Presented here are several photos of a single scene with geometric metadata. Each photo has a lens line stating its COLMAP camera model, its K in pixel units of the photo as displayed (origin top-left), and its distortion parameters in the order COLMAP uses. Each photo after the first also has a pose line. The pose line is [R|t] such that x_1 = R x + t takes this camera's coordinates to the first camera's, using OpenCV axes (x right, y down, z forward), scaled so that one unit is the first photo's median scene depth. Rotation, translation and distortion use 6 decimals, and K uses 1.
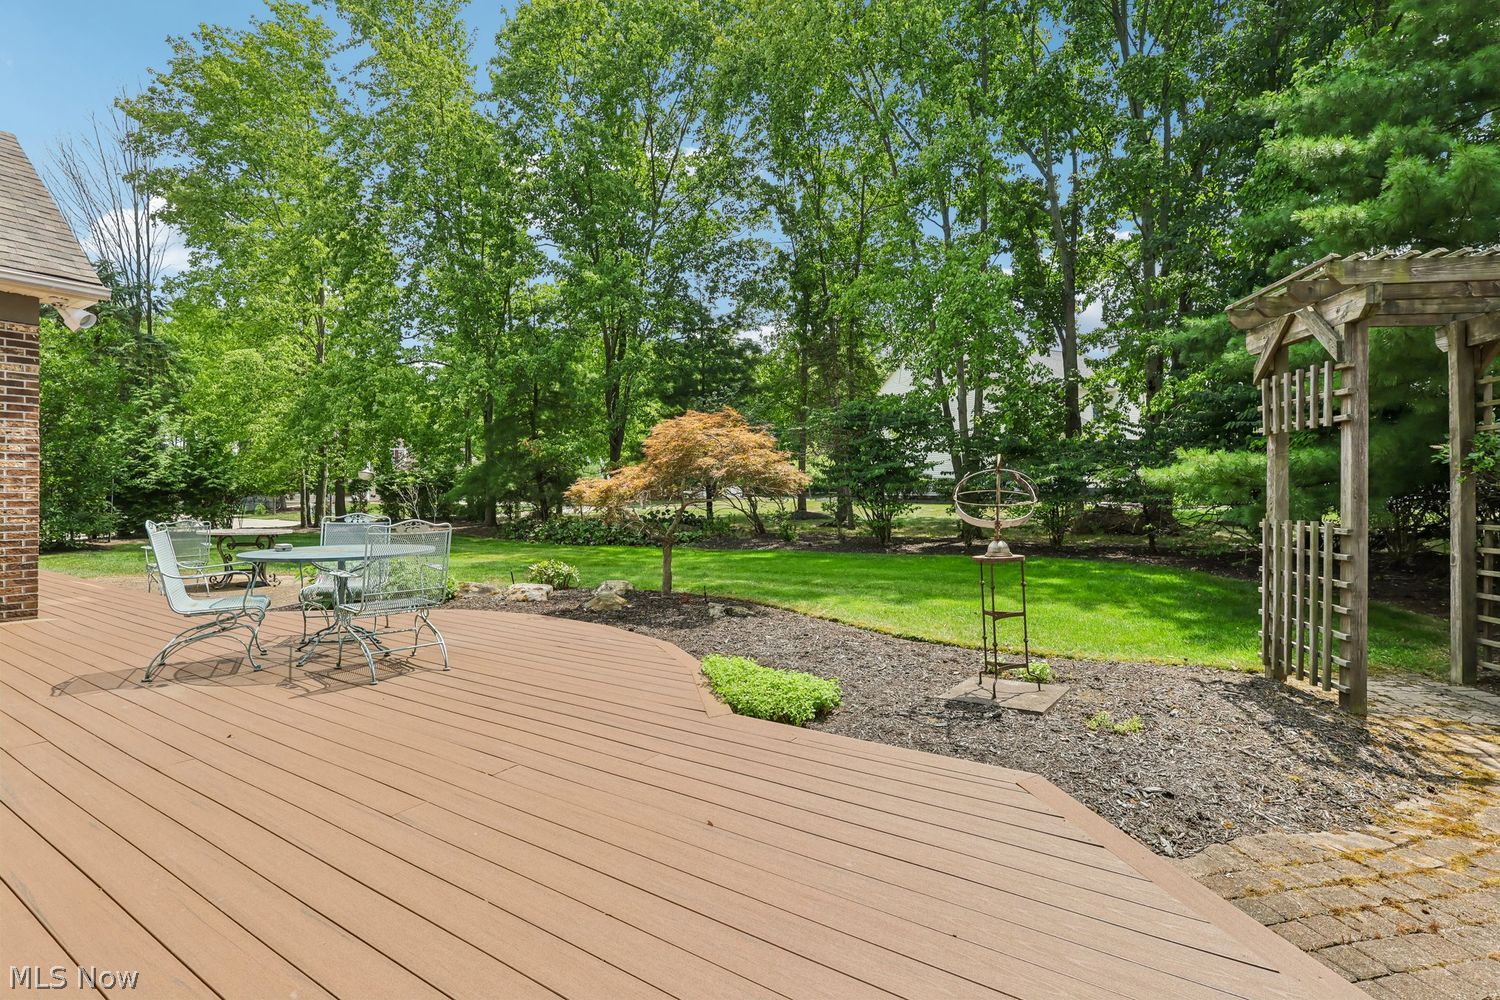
lens RADIAL K [[691.1, 0, 753.9], [0, 691.1, 502.2], [0, 0, 1]] dist [0.003087, 0.000332]
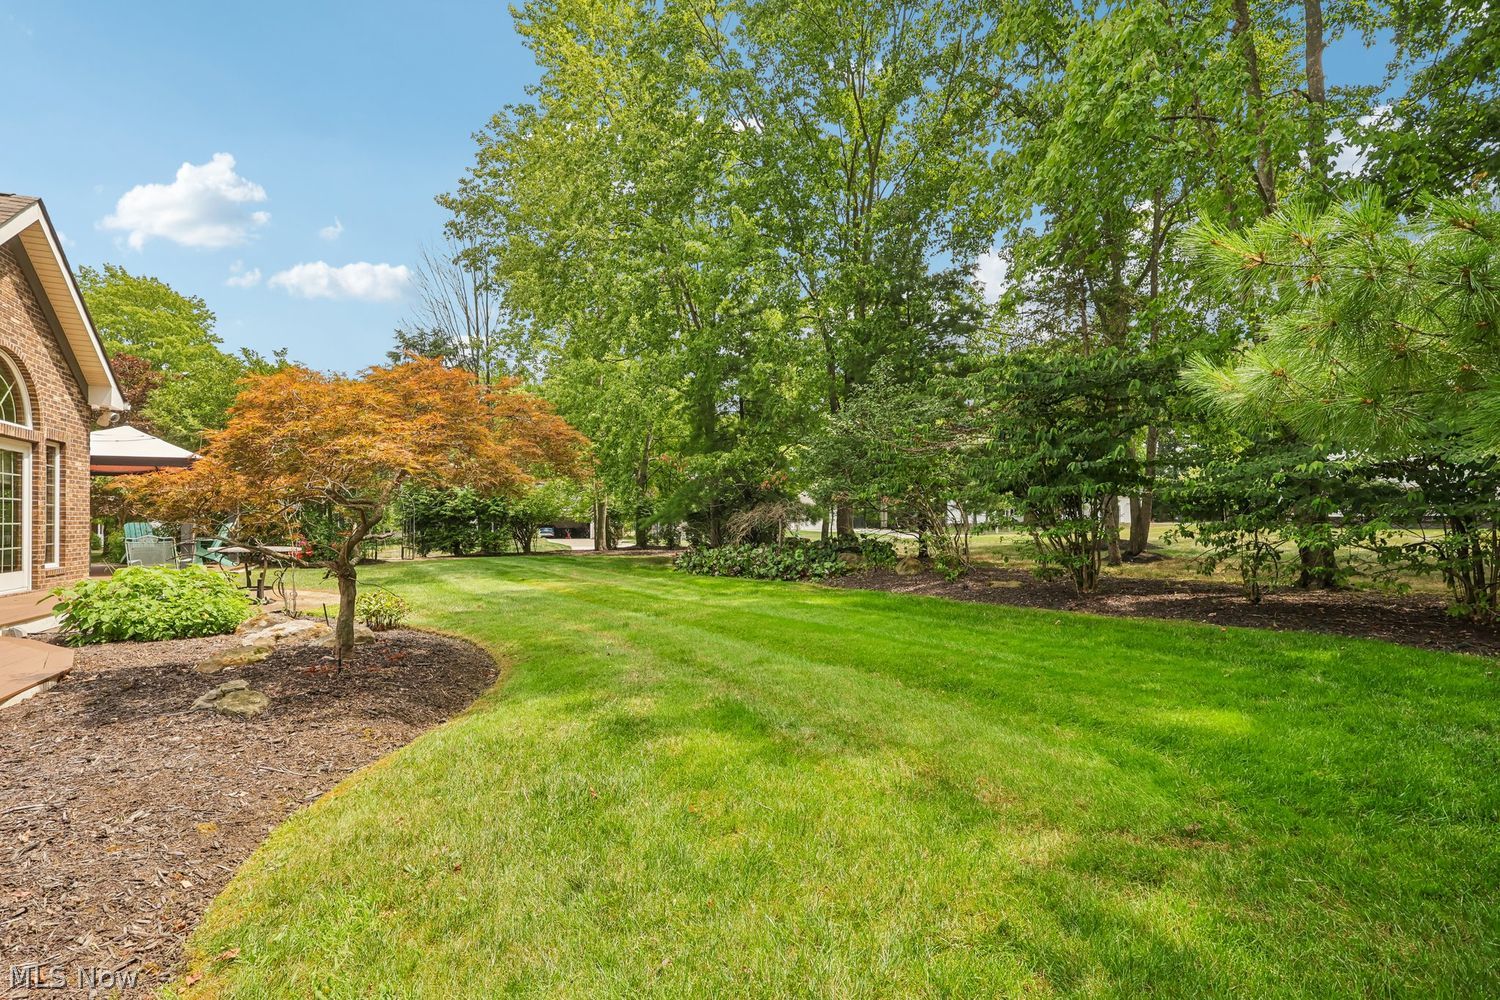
lens RADIAL K [[691.1, 0, 747.2], [0, 691.1, 502.0], [0, 0, 1]] dist [0.003087, 0.000332]
pose [[0.789594, -0.021379, -0.613257, 0.235974], [0.010526, 0.999718, -0.021298, -0.010732], [0.613539, 0.010362, 0.789596, 0.354009]]
